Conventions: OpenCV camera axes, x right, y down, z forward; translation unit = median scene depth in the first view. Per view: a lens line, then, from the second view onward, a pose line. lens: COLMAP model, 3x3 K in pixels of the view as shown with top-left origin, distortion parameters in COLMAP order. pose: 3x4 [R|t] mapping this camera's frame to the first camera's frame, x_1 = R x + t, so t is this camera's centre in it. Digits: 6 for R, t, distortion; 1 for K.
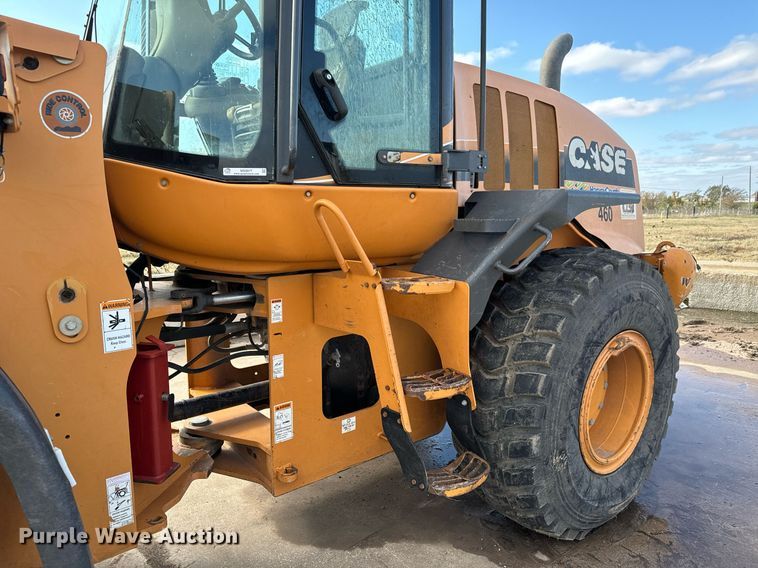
lens RADIAL K [[530.9, 0, 377.7], [0, 530.9, 282.0], [0, 0, 1]] dist [0.051301, -0.044951]
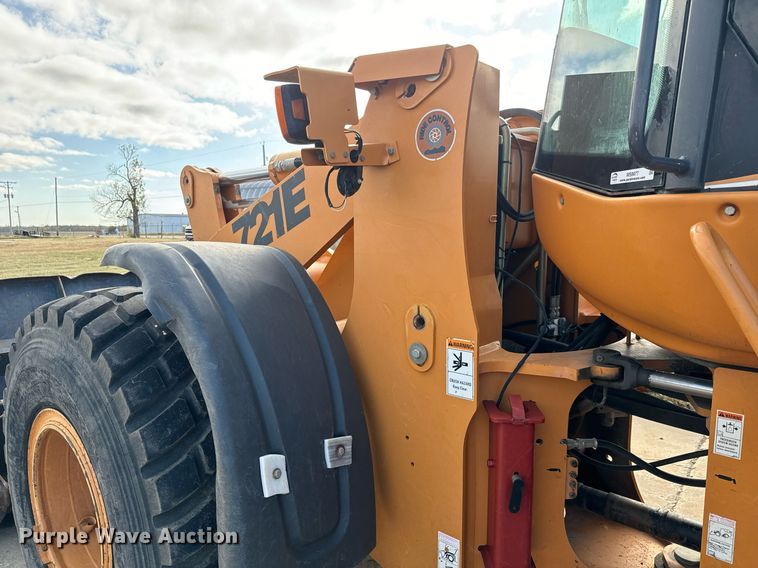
lens RADIAL K [[530.9, 0, 377.7], [0, 530.9, 282.0], [0, 0, 1]] dist [0.051301, -0.044951]
pose [[0.156246, 0.112119, -0.981334, 0.295621], [-0.142605, 0.985687, 0.089911, -0.105054], [0.977369, 0.125895, 0.169998, 0.643134]]
